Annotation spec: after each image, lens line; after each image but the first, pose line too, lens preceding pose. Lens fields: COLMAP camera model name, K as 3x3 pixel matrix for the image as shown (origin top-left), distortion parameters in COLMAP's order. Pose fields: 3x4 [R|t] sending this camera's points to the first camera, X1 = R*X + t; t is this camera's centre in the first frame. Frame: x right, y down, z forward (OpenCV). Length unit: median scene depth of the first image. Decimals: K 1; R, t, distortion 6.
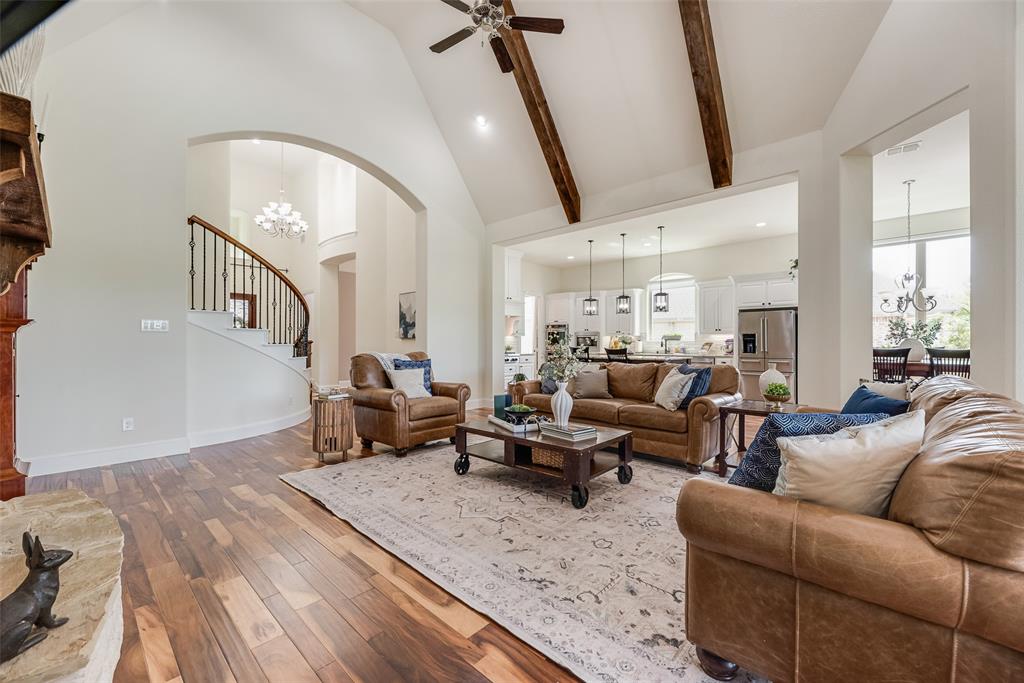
lens RADIAL K [[411.2, 0, 509.4], [0, 411.2, 342.8], [0, 0, 1]] dist [0.000807, 0.000887]
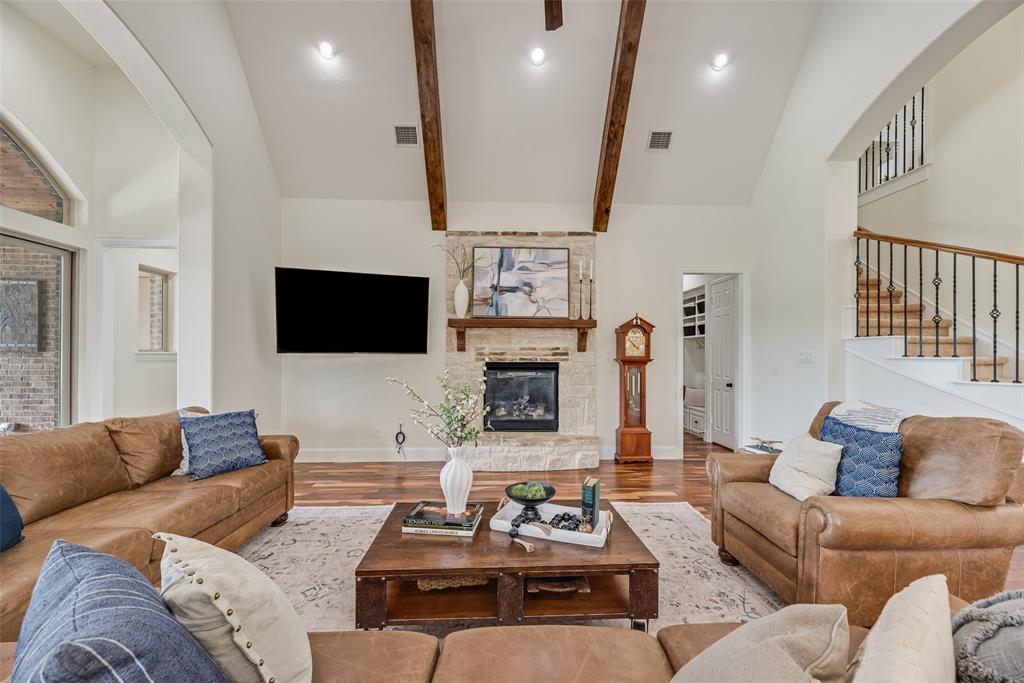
lens RADIAL K [[411.2, 0, 508.6], [0, 411.2, 354.0], [0, 0, 1]] dist [0.000807, 0.000887]
pose [[-0.696359, -0.004416, -0.717681, 0.226656], [-0.002238, 0.999990, -0.003982, -0.022552], [0.717691, -0.001167, -0.696361, 0.630385]]
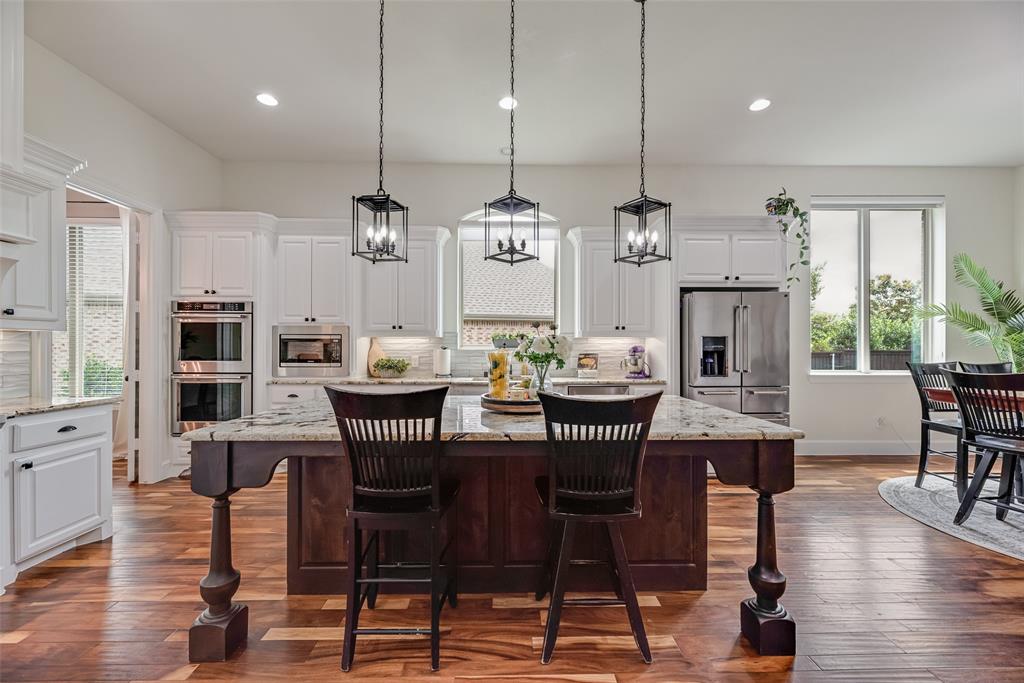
lens RADIAL K [[411.2, 0, 512.7], [0, 411.2, 347.4], [0, 0, 1]] dist [0.000807, 0.000887]
pose [[0.713882, -0.001073, 0.700265, 0.073768], [-0.001890, 0.999992, 0.003459, -0.010174], [-0.700263, -0.003793, 0.713875, 0.806961]]
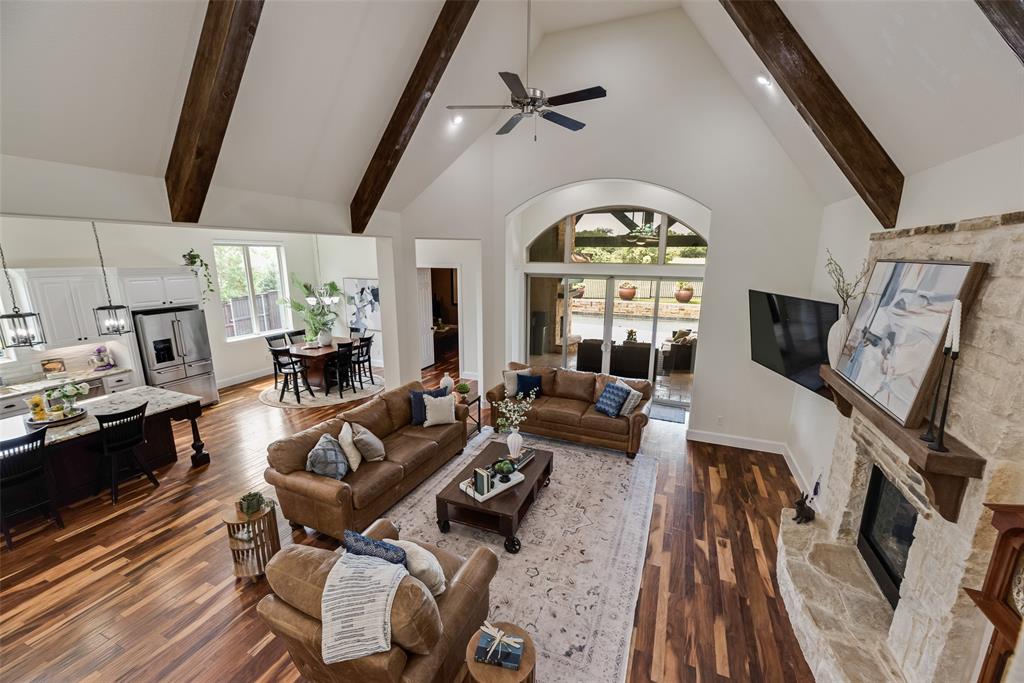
lens RADIAL K [[411.2, 0, 515.0], [0, 411.2, 345.8], [0, 0, 1]] dist [0.000807, 0.000887]
pose [[-0.356293, -0.203831, 0.911871, -0.445236], [-0.006549, 0.976437, 0.215705, -0.194651], [-0.934351, 0.070882, -0.349232, 0.606764]]
